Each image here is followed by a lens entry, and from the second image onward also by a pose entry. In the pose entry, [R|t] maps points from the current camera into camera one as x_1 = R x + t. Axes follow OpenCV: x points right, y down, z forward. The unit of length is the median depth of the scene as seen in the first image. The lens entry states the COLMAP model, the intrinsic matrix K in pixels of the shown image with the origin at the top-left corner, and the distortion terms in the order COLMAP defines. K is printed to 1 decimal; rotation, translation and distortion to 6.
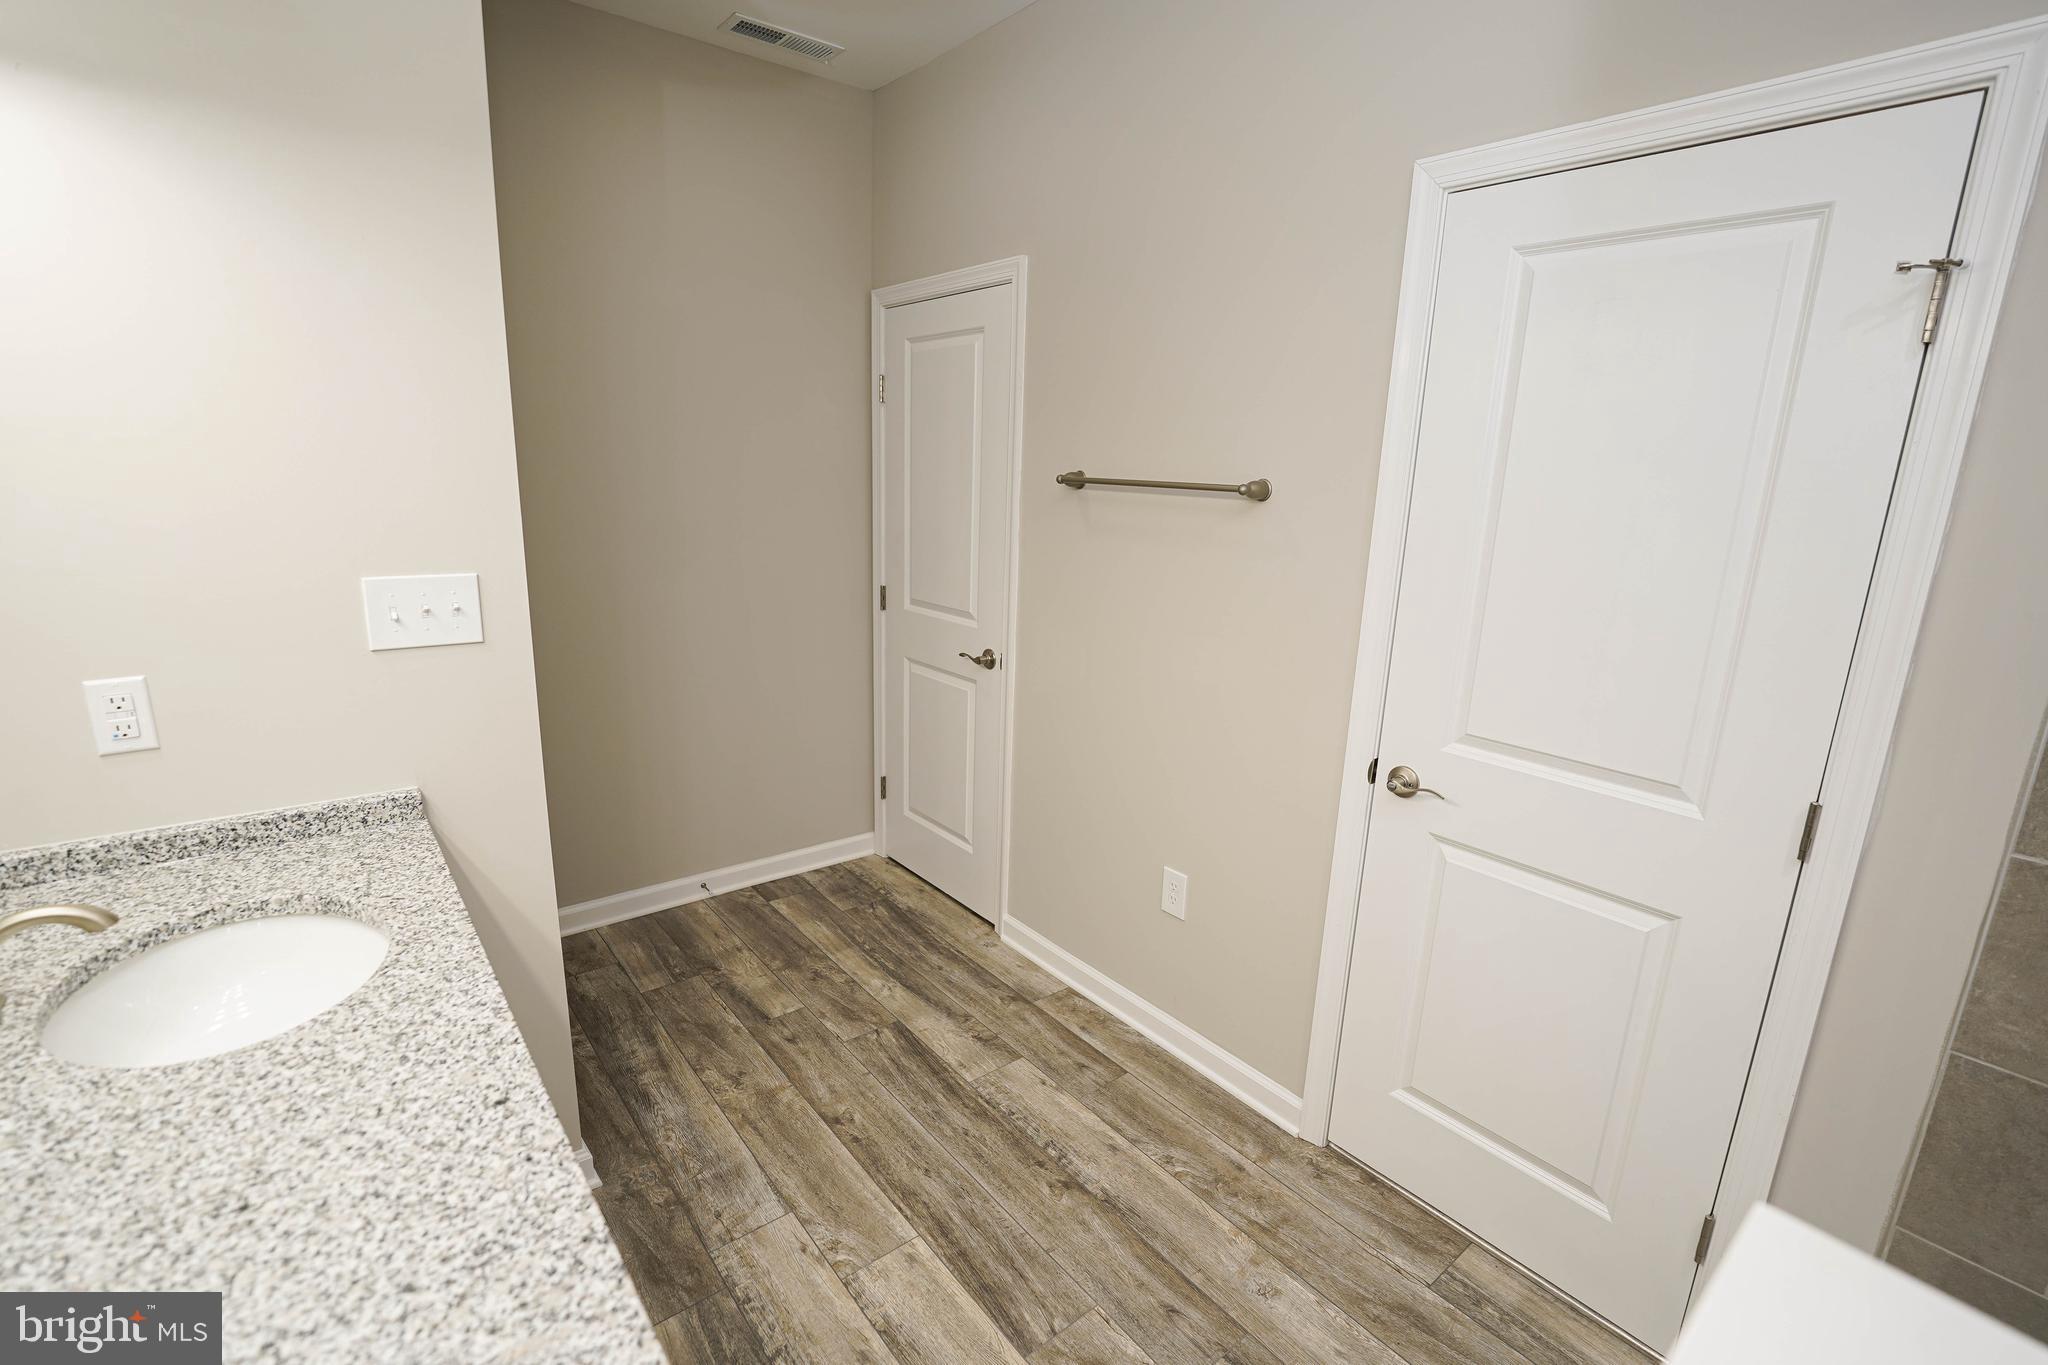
lens RADIAL K [[934.2, 0, 1027.0], [0, 934.2, 674.0], [0, 0, 1]] dist [-0.002234, -0.000407]
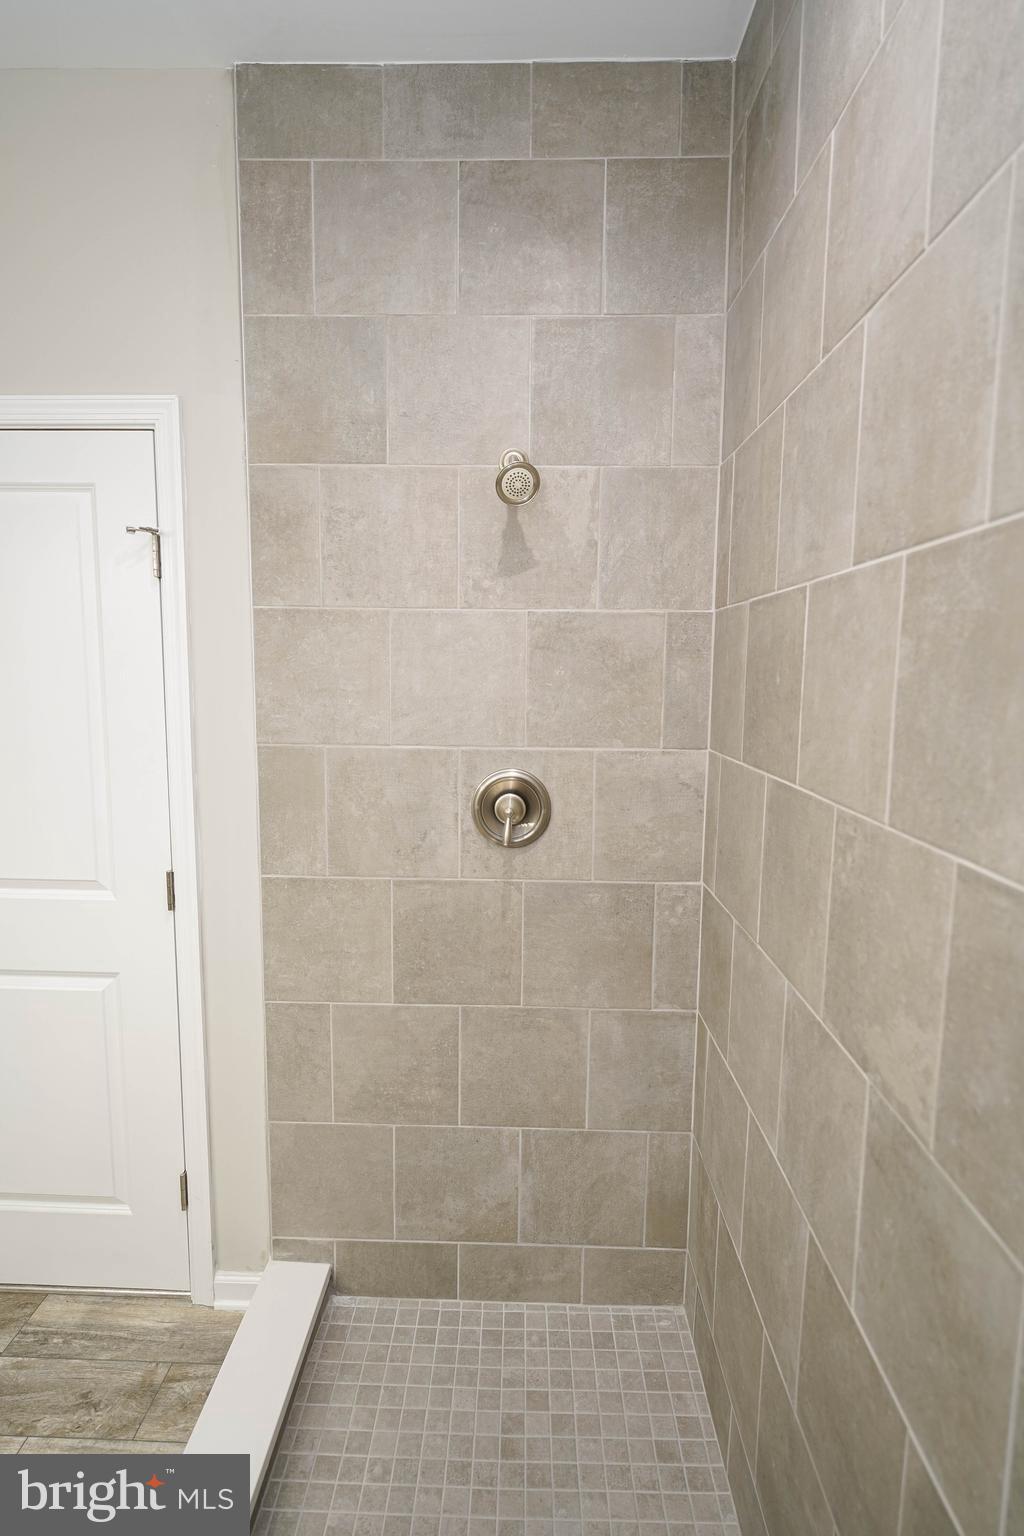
lens RADIAL K [[785.5, 0, 512.0], [0, 785.5, 768.0], [0, 0, 1]] dist [0.001586, 0.001535]
pose [[0.667023, -0.121473, 0.735068, 0.260669], [0.183401, 0.983030, -0.003974, 0.070864], [-0.722111, 0.137463, 0.677982, -0.257646]]
